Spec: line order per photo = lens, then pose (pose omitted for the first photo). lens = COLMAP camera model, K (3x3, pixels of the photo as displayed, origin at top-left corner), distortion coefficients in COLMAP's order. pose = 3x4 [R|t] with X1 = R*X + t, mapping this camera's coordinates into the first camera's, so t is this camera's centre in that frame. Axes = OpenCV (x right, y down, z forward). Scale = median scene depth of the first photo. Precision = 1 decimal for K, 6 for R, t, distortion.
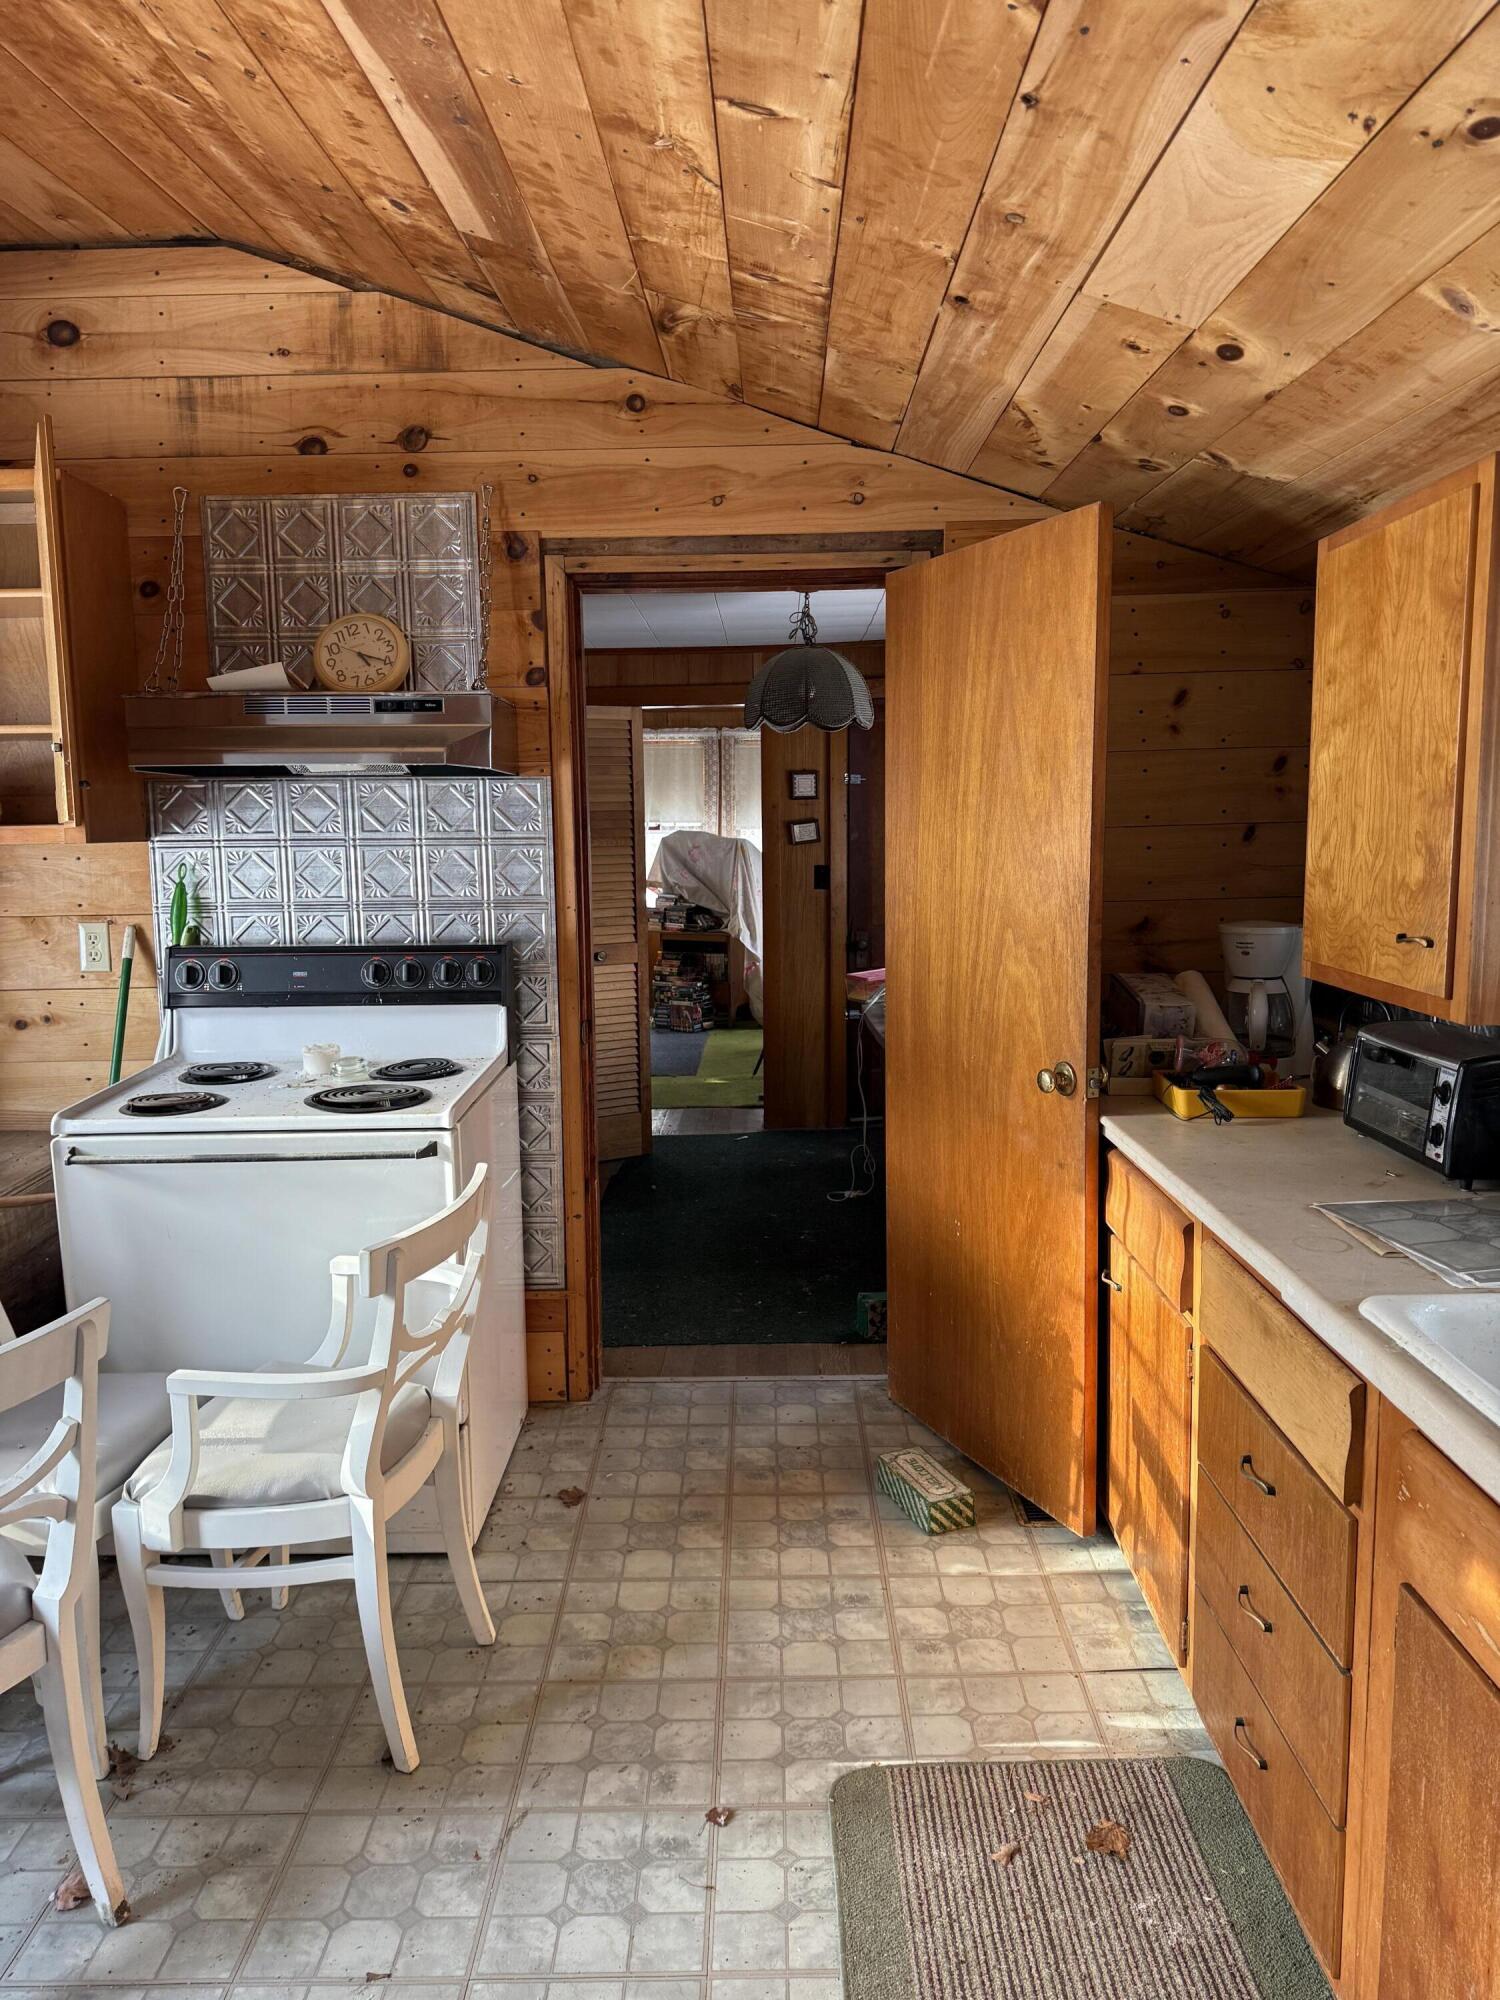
lens RADIAL K [[1403.0, 0, 759.9], [0, 1403.0, 993.4], [0, 0, 1]] dist [0.038446, -0.051720]
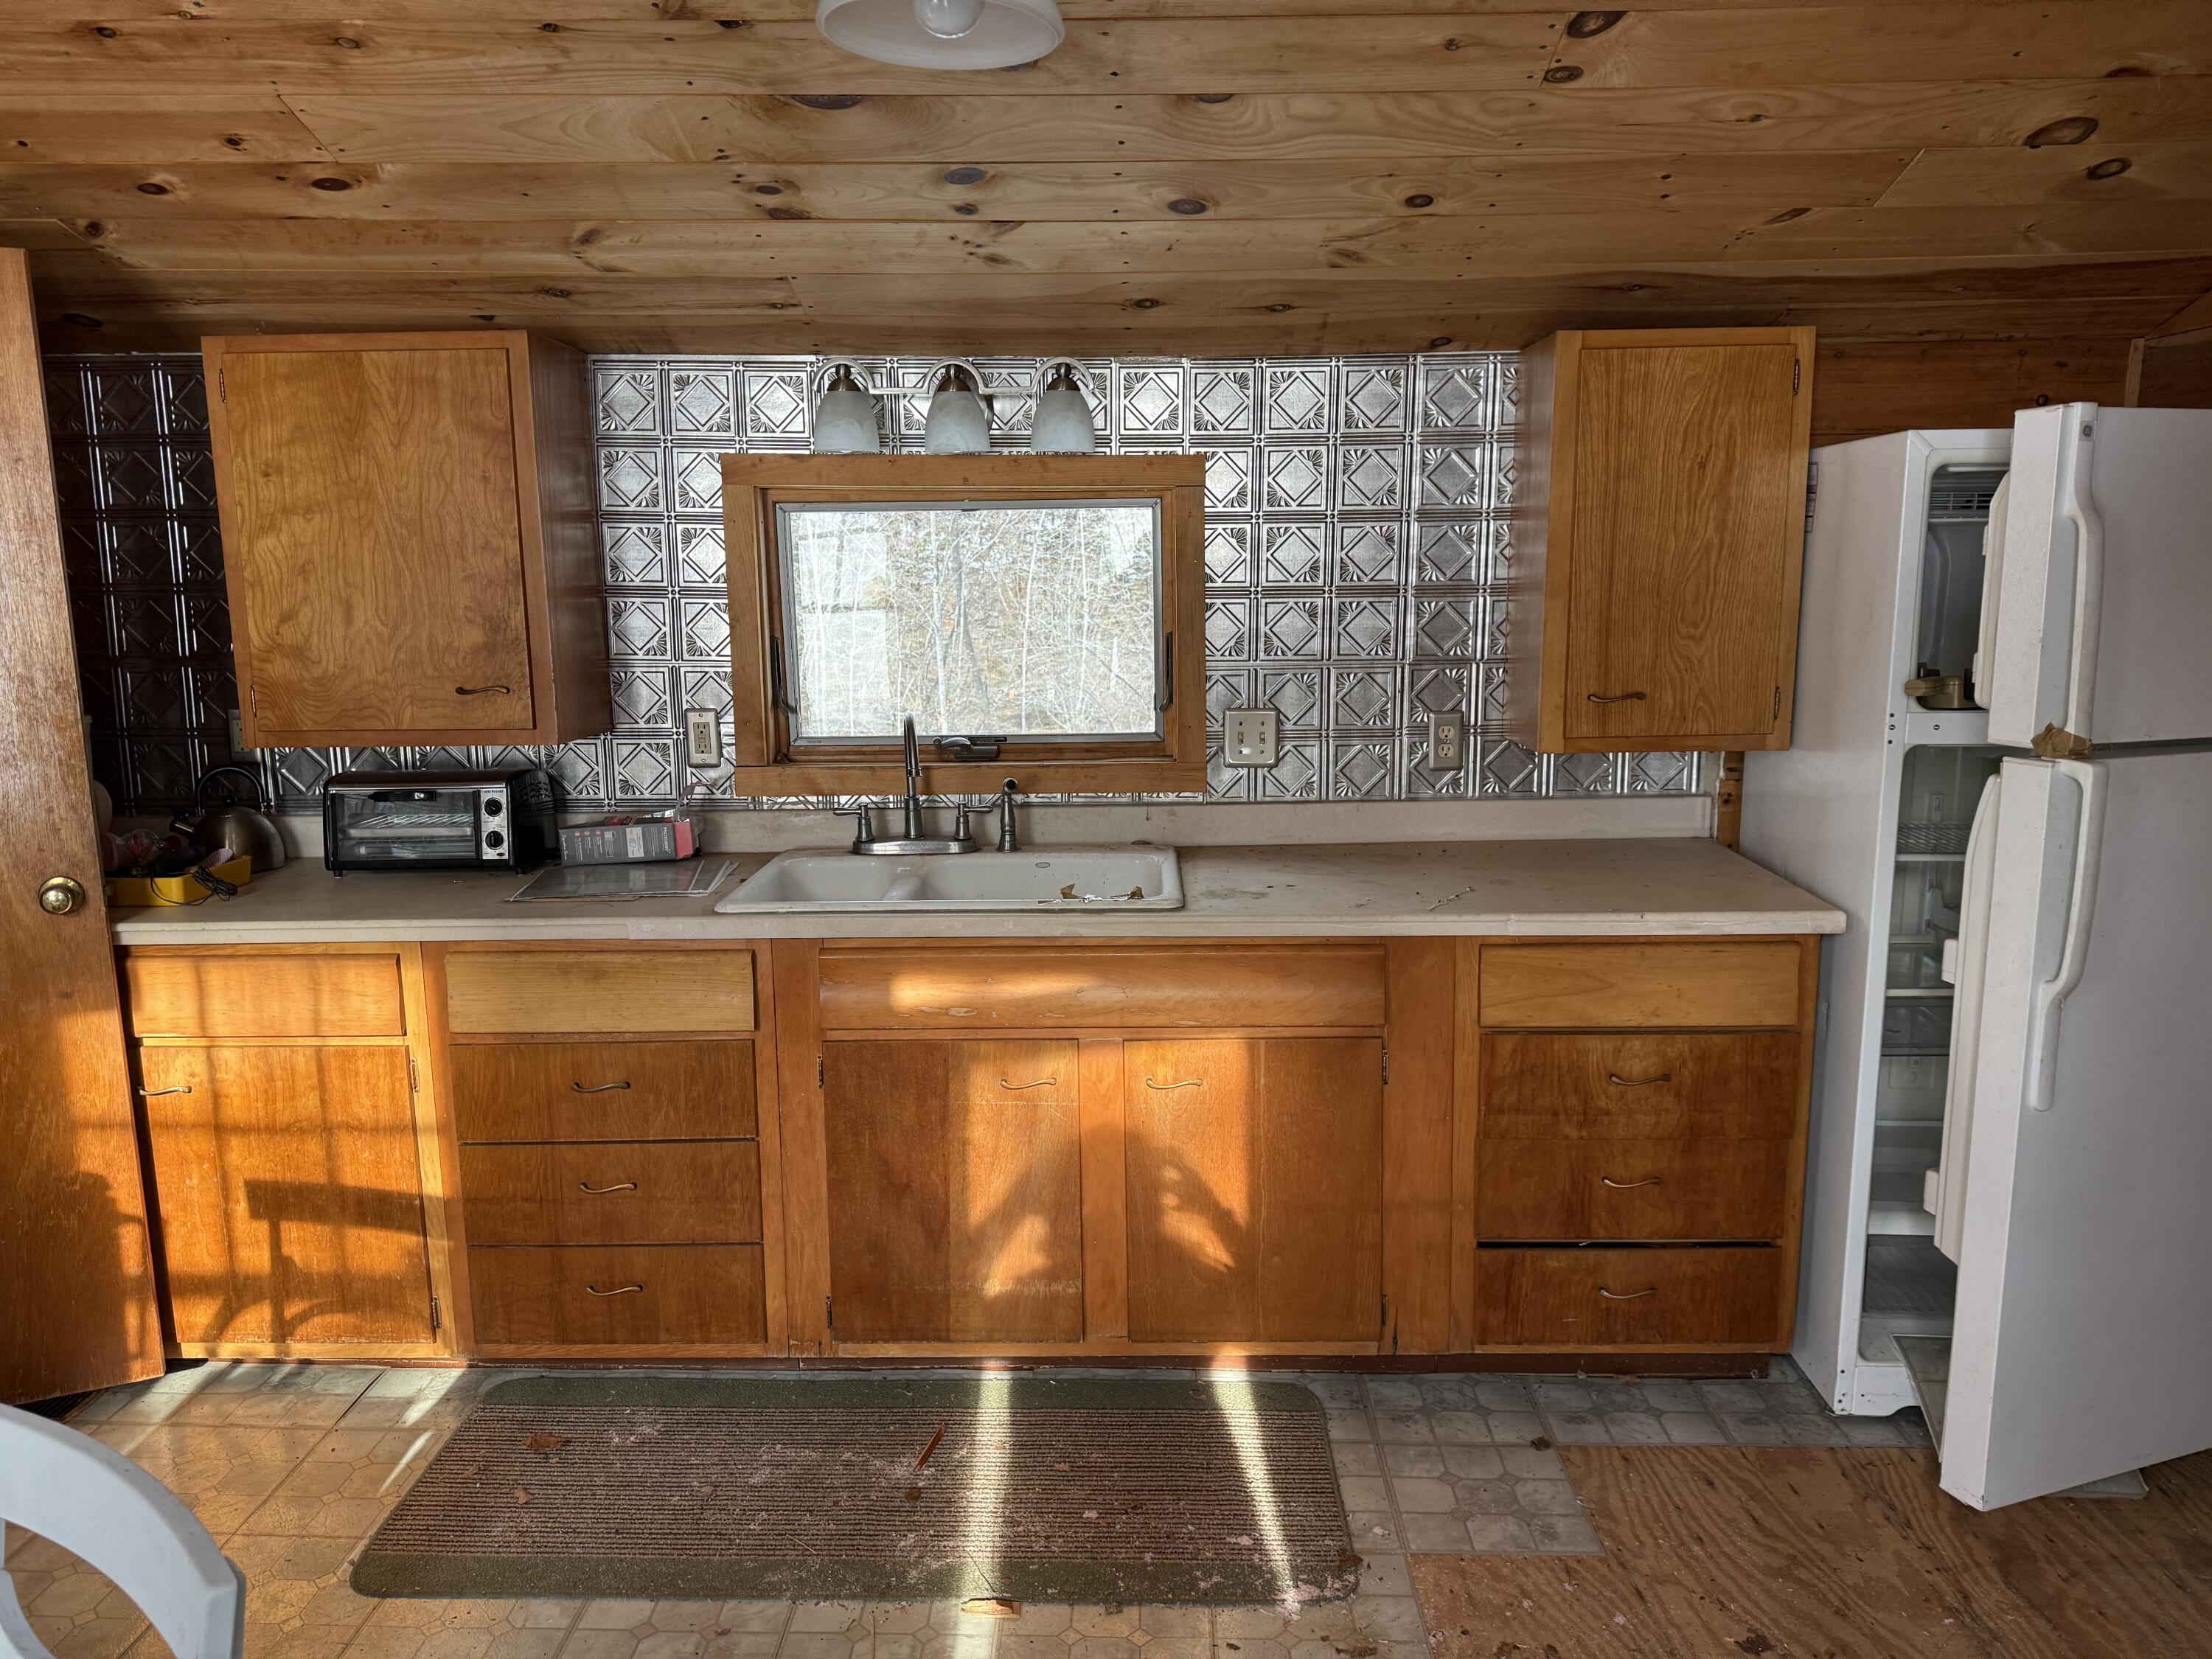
lens RADIAL K [[1551.7, 0, 1110.0], [0, 1551.7, 839.6], [0, 0, 1]] dist [0.038446, -0.051720]
pose [[0.015027, -0.155095, 0.987785, -0.894383], [0.135303, 0.979126, 0.151677, -0.039991], [-0.990690, 0.131371, 0.035699, 0.366549]]
